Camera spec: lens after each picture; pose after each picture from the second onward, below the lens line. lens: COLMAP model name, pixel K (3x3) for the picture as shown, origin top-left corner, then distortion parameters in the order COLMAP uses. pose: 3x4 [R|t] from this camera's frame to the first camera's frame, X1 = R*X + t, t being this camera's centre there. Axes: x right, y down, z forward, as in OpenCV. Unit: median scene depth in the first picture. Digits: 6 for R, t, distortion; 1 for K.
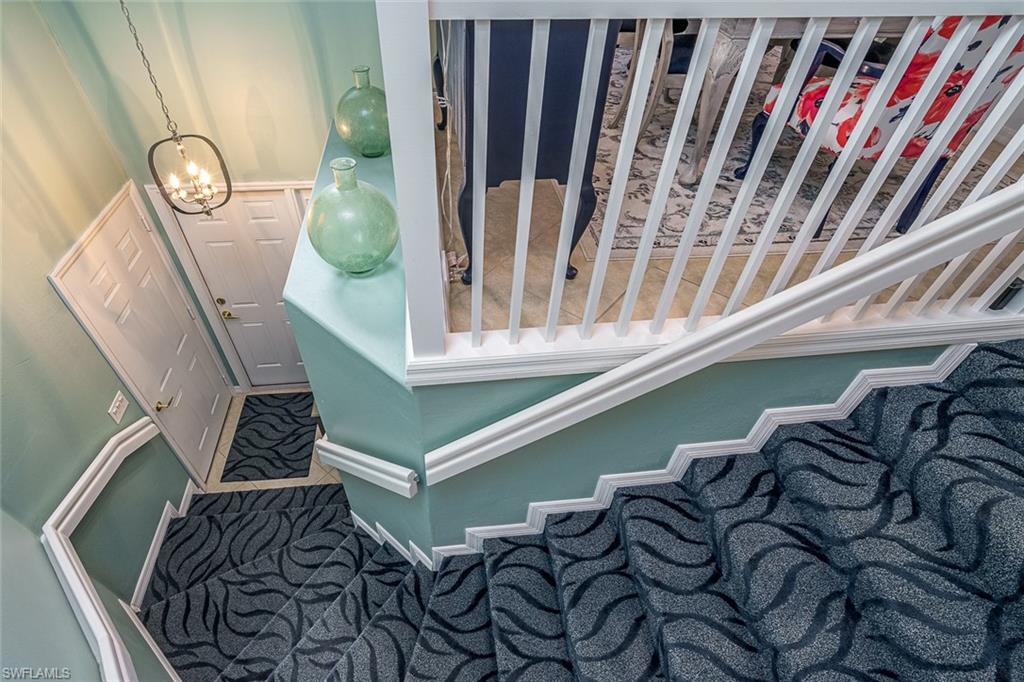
lens RADIAL K [[485.6, 0, 493.2], [0, 485.6, 357.8], [0, 0, 1]] dist [-0.003426, -0.000592]
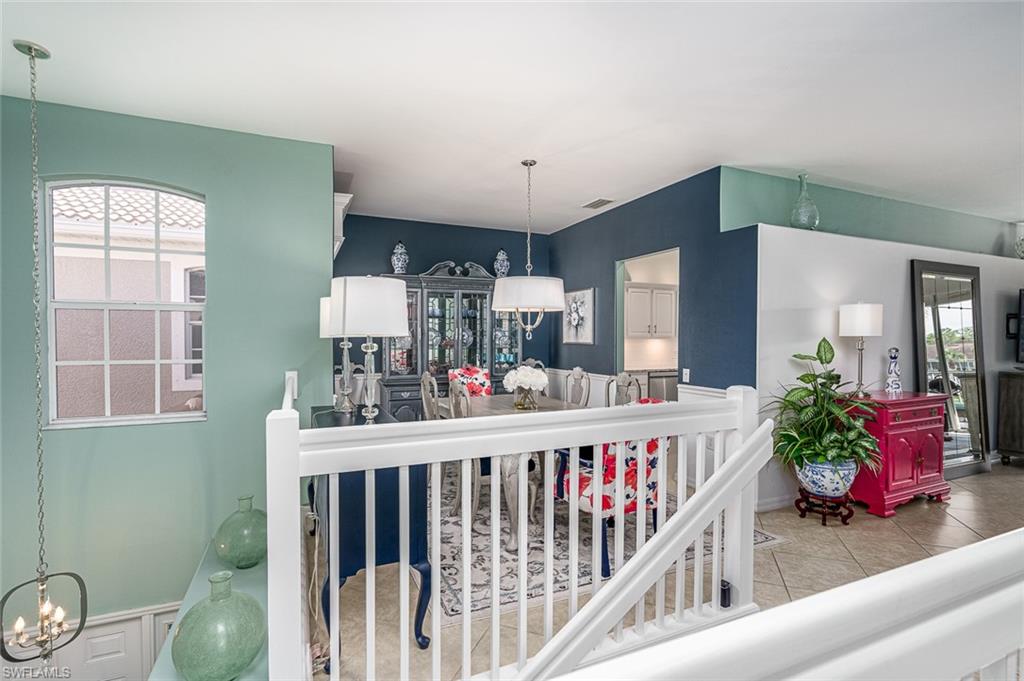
lens RADIAL K [[485.6, 0, 493.2], [0, 485.6, 357.3], [0, 0, 1]] dist [-0.003426, -0.000592]
pose [[0.967010, -0.050363, 0.249711, 0.055054], [0.207436, 0.724658, -0.657146, 0.106319], [-0.147859, 0.687266, 0.711199, -0.261725]]
